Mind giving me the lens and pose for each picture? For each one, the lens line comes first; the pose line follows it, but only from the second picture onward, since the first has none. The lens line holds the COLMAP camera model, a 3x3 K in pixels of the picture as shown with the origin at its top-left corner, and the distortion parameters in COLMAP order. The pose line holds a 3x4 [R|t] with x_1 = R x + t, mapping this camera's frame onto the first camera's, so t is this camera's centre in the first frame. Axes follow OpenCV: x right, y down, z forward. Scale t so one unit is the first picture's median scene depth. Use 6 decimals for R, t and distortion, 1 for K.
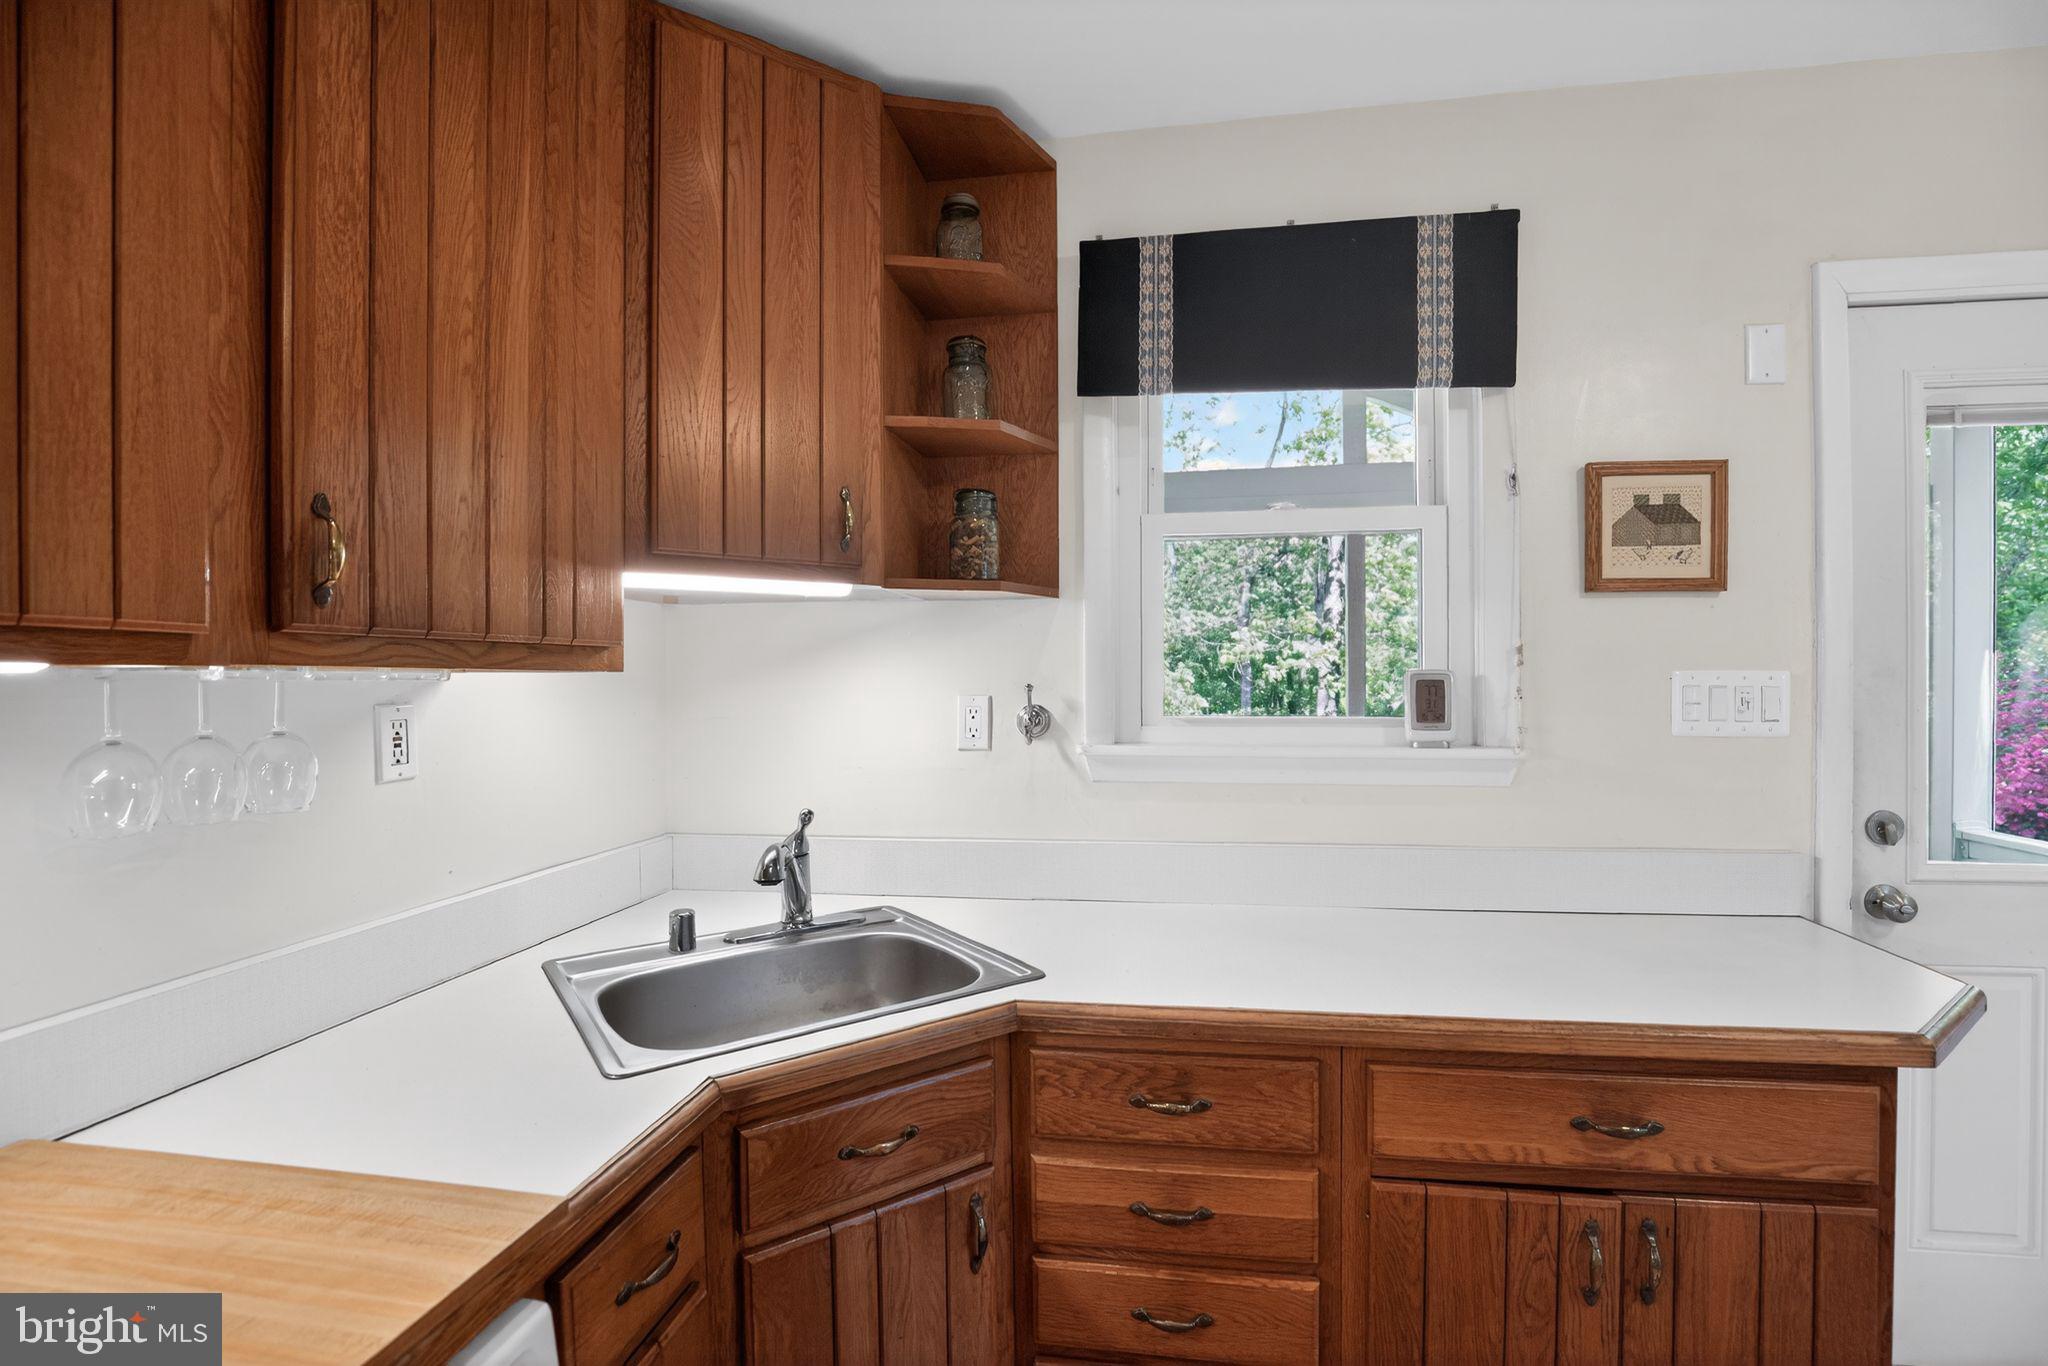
lens RADIAL K [[941.7, 0, 1023.3], [0, 941.7, 685.8], [0, 0, 1]] dist [-0.002821, -0.000156]
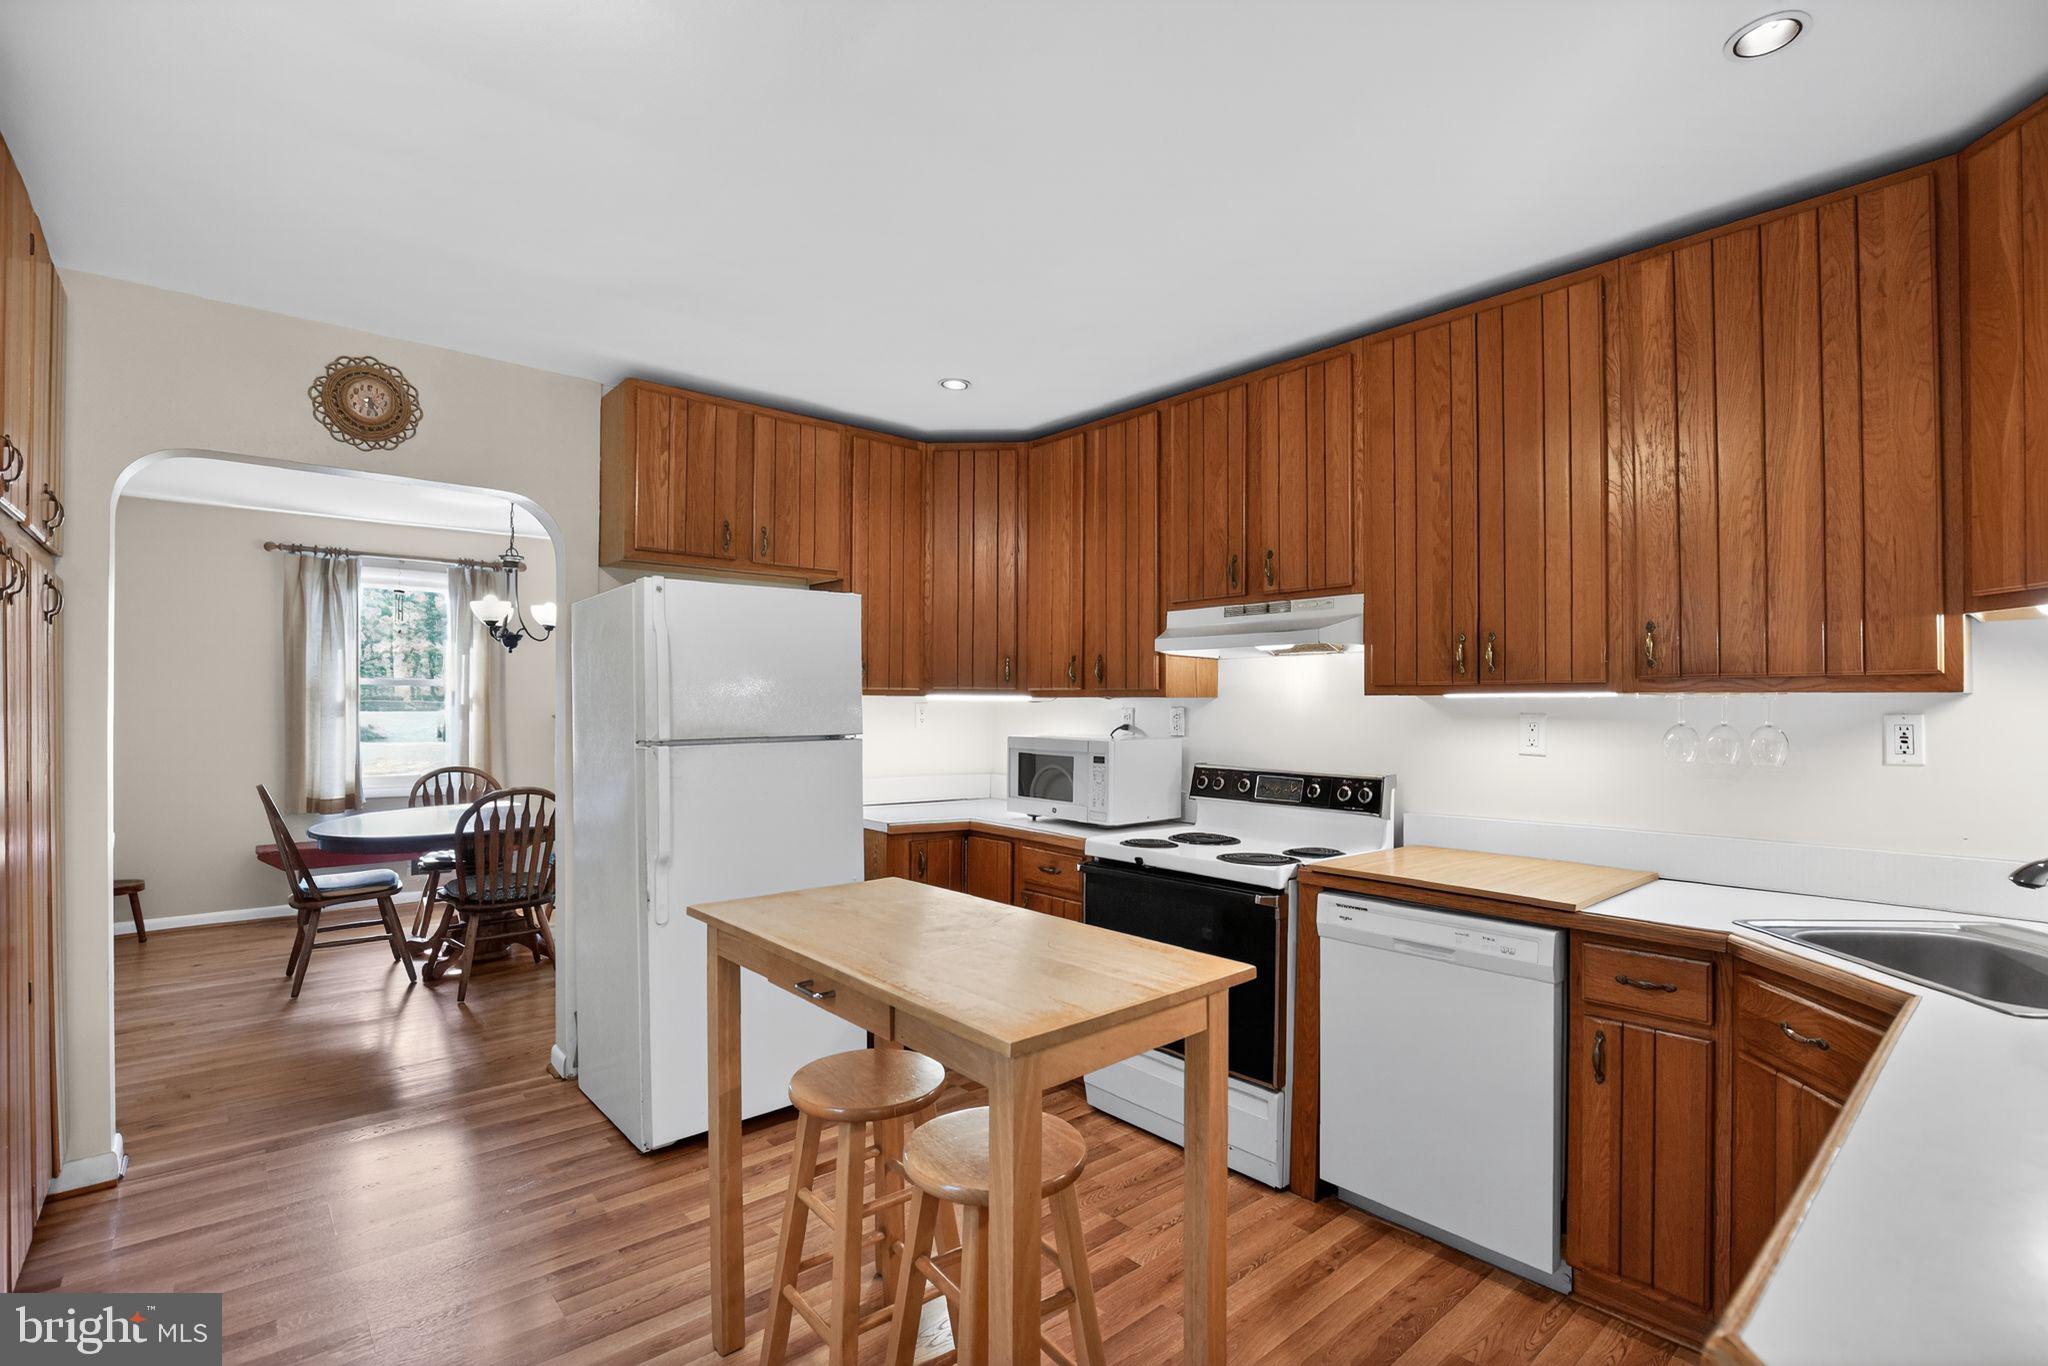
lens RADIAL K [[941.7, 0, 1024.5], [0, 941.7, 693.5], [0, 0, 1]] dist [-0.002821, -0.000156]
pose [[-0.626301, -0.003797, -0.779572, 1.672971], [-0.004980, 0.999987, -0.000870, -0.007656], [0.779566, 0.003337, -0.626312, 0.999620]]
